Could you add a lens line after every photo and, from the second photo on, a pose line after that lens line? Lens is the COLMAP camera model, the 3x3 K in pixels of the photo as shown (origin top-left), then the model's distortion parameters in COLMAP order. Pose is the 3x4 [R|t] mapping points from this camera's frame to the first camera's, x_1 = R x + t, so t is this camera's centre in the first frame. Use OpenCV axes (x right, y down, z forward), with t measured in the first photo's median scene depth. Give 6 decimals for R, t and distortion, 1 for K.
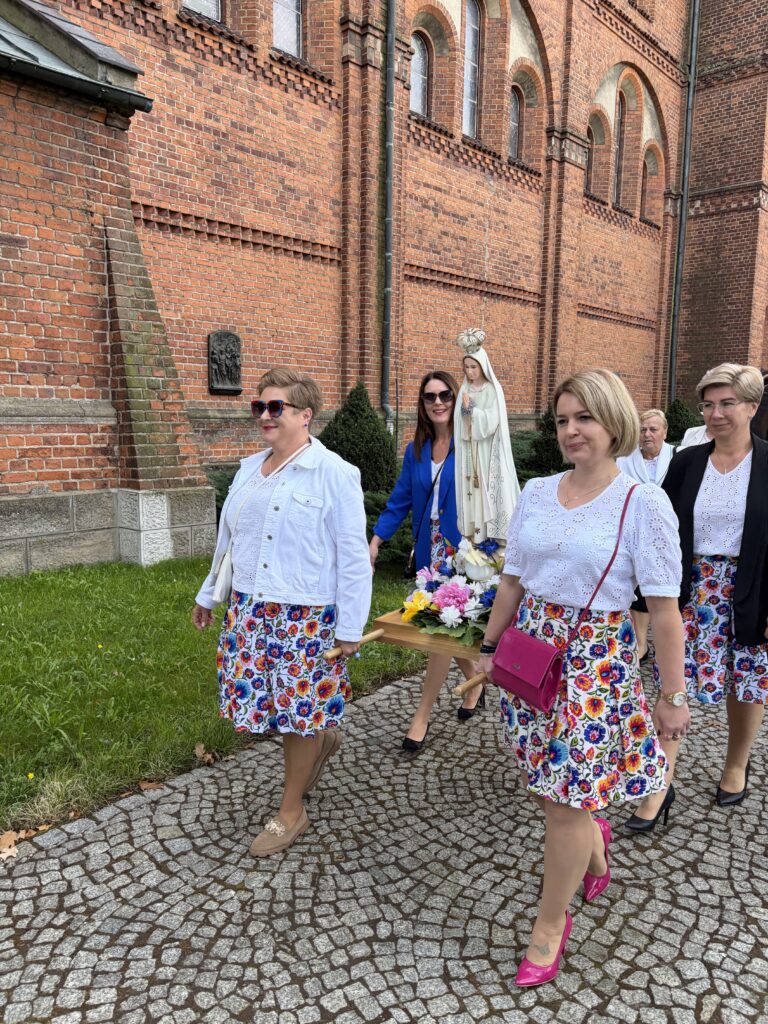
lens RADIAL K [[782.4, 0, 363.3], [0, 782.4, 524.7], [0, 0, 1]] dist [0.012300, -0.038047]
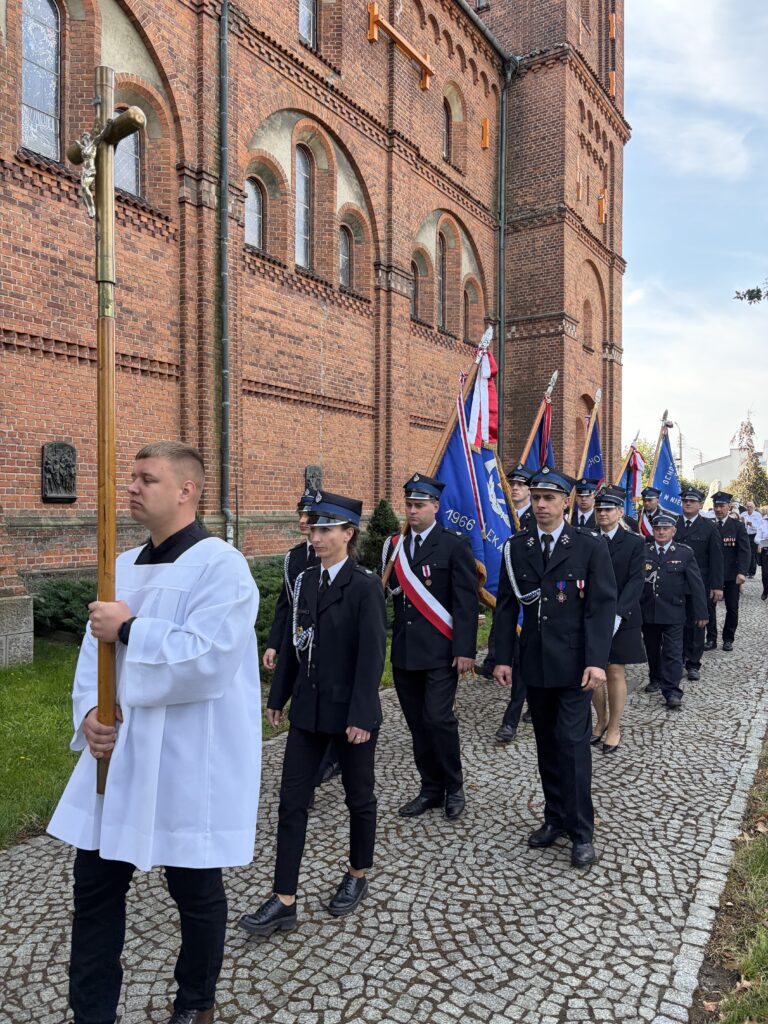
lens RADIAL K [[782.4, 0, 373.9], [0, 782.4, 512.8], [0, 0, 1]] dist [0.012300, -0.038047]
pose [[0.983597, -0.011375, 0.180022, 0.125148], [0.036244, 0.990119, -0.135465, -0.002792], [-0.176703, 0.139768, 0.974290, -0.179218]]
